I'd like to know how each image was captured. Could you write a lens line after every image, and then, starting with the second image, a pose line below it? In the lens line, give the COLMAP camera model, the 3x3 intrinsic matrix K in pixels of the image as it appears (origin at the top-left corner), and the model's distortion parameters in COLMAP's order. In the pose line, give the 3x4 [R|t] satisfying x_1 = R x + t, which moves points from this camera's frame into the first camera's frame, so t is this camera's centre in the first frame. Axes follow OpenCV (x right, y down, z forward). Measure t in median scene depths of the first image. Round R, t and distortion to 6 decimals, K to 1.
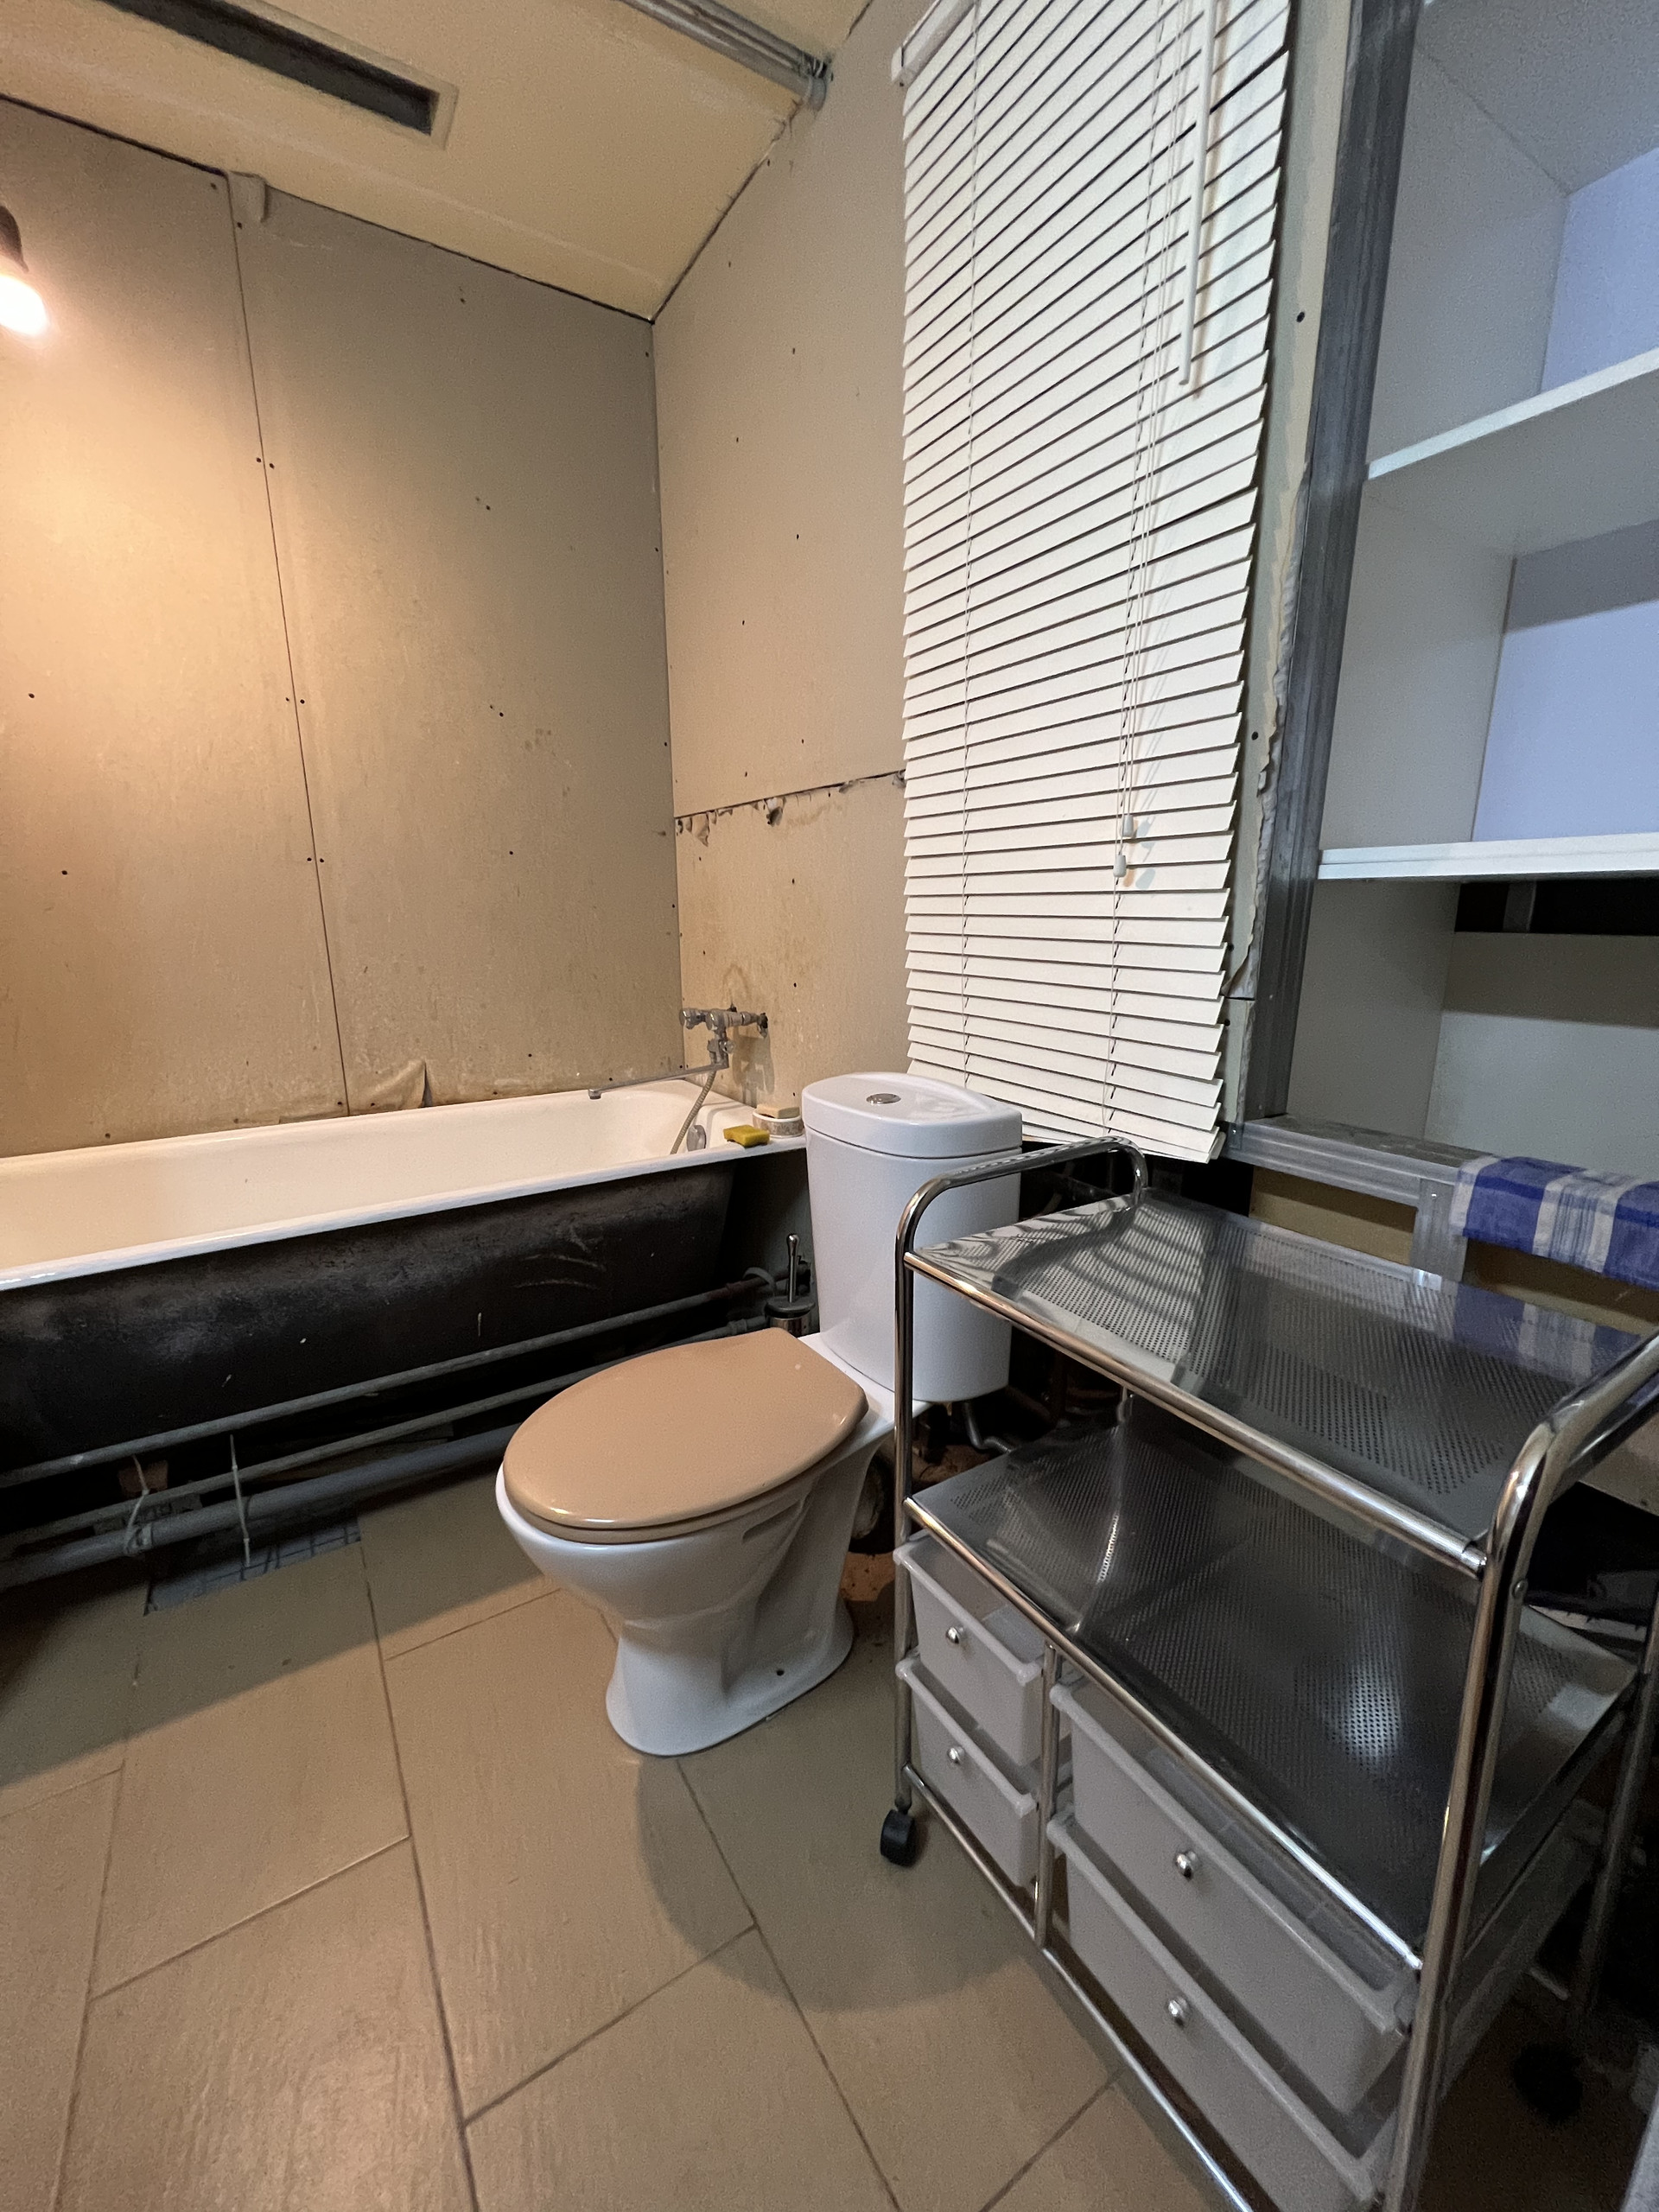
lens RADIAL K [[886.8, 0, 830.9], [0, 886.8, 1110.7], [0, 0, 1]] dist [-0.002068, -0.000311]
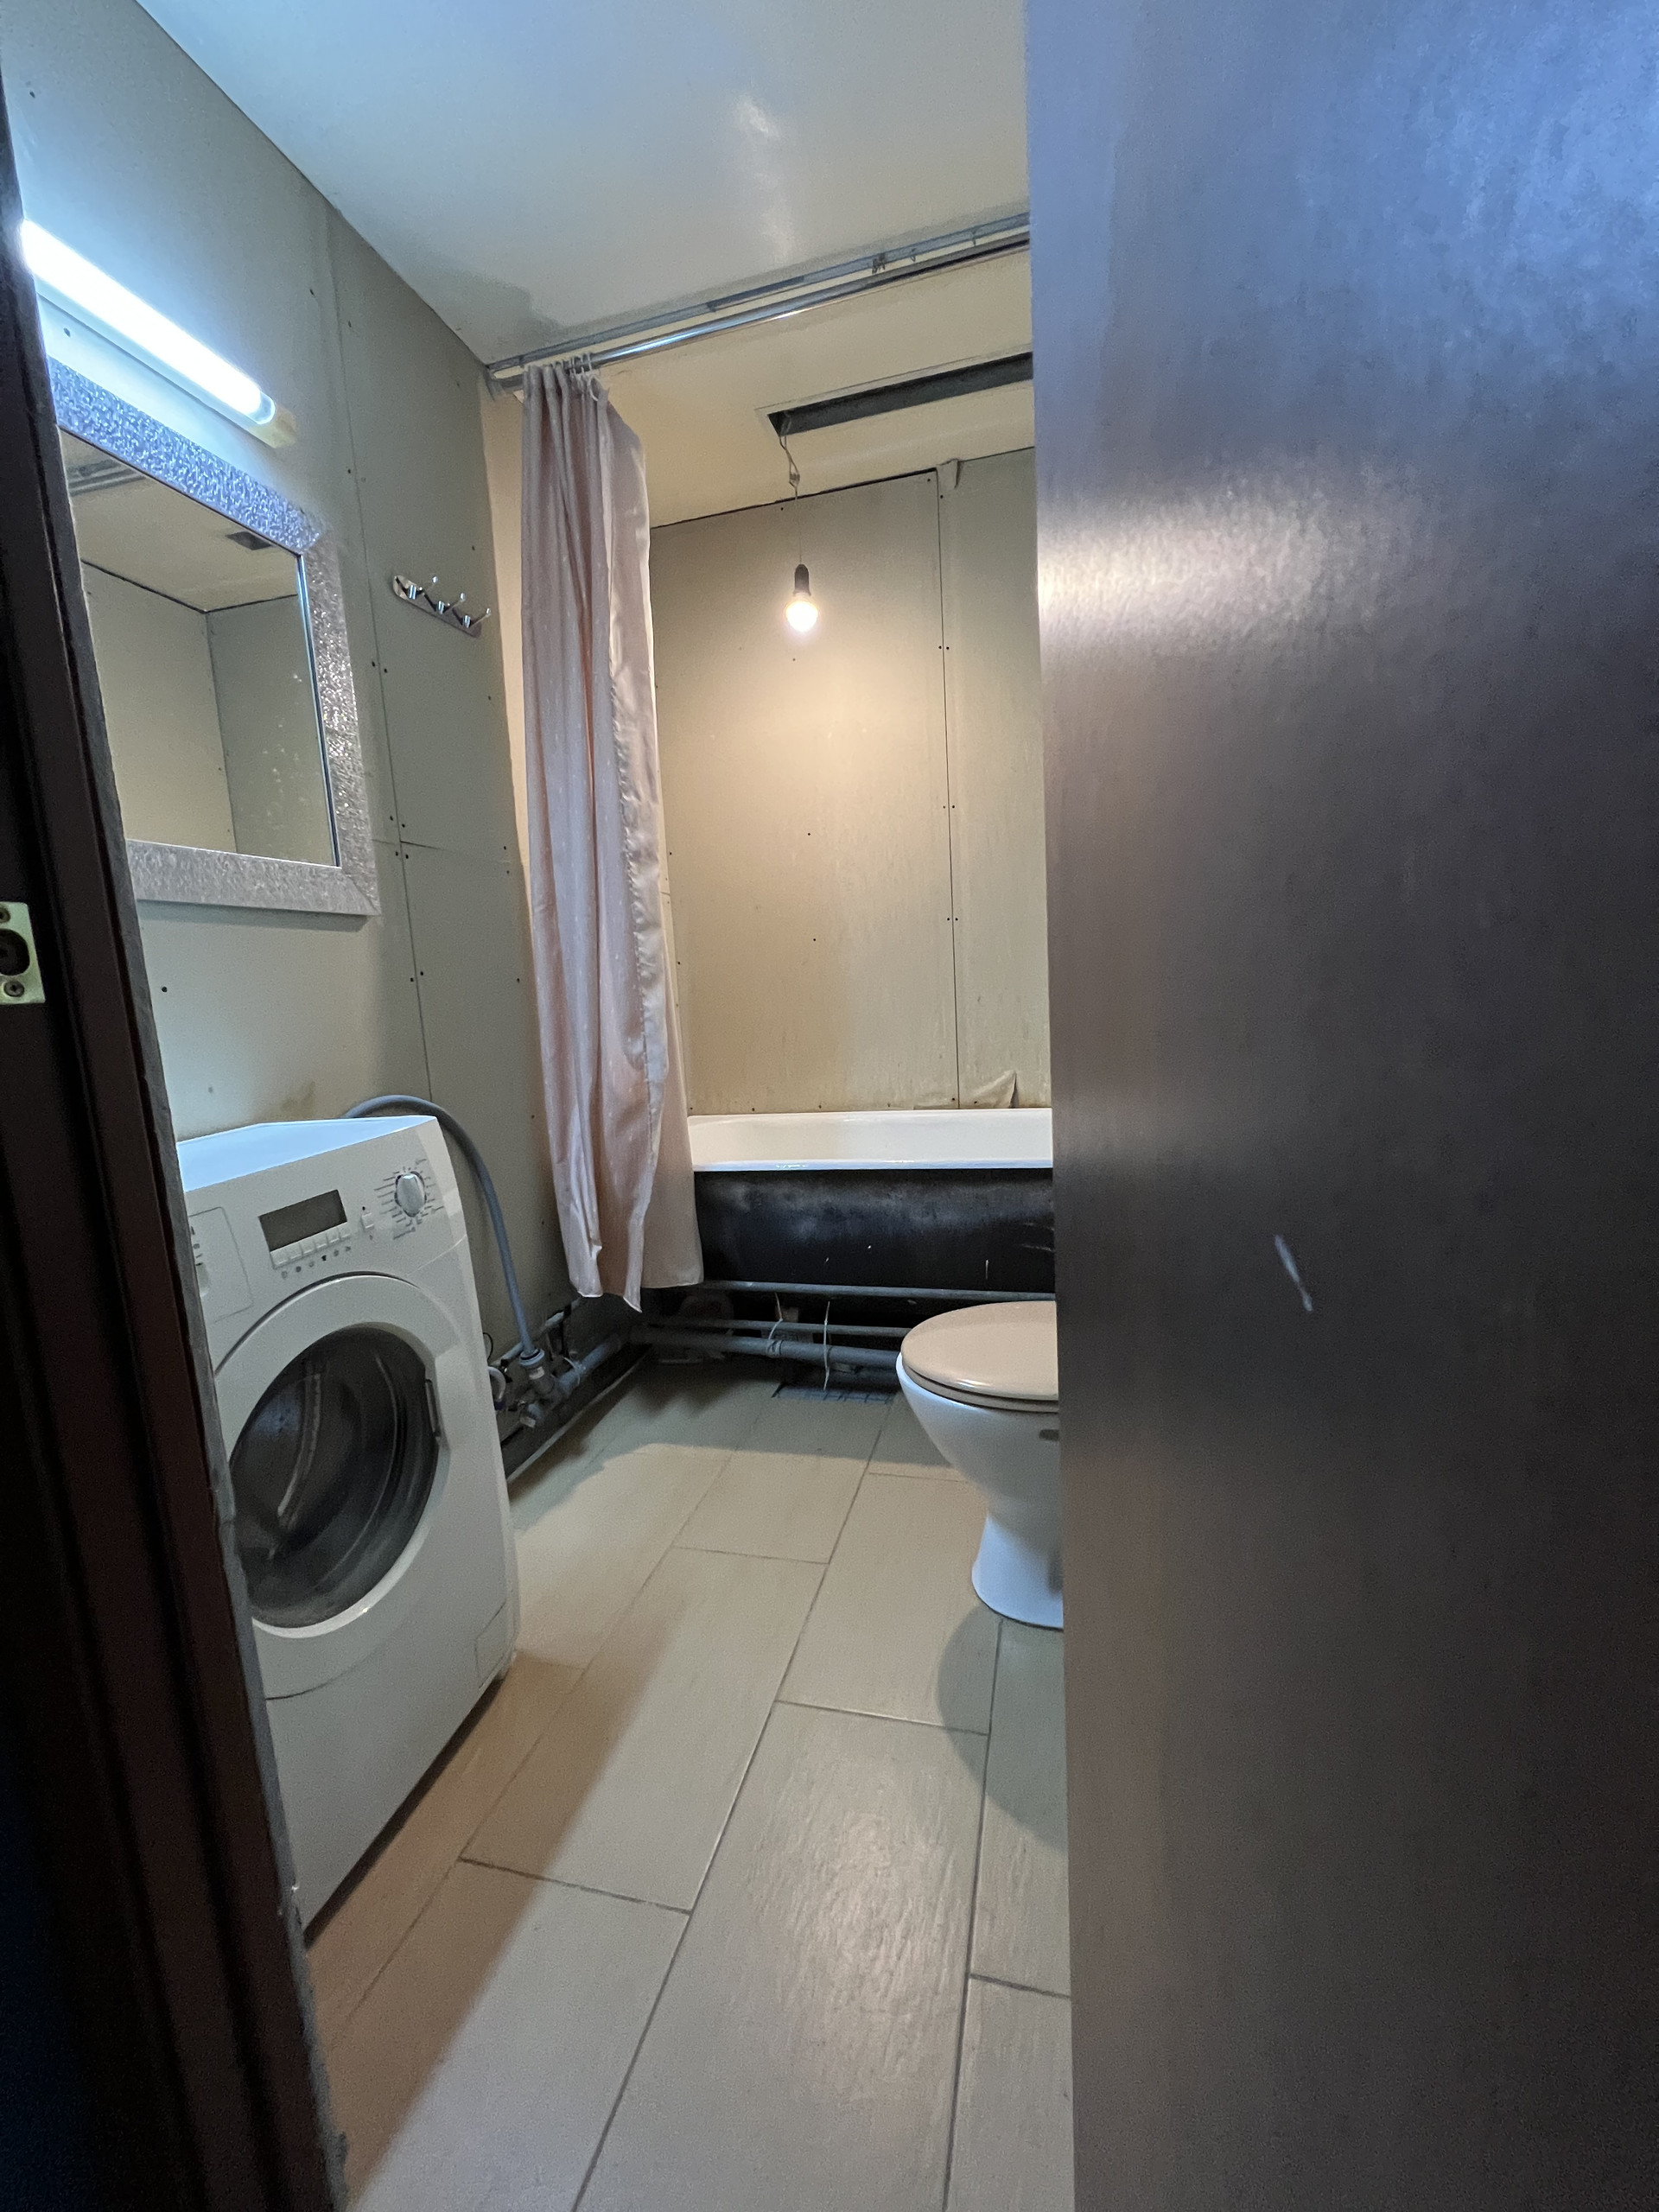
lens RADIAL K [[881.2, 0, 824.9], [0, 881.2, 1103.2], [0, 0, 1]] dist [0.003041, 0.000243]
pose [[0.679824, 0.064589, -0.730525, 0.394002], [-0.113826, 0.993336, -0.018101, 0.060874], [0.724488, 0.095458, 0.682646, -0.058625]]
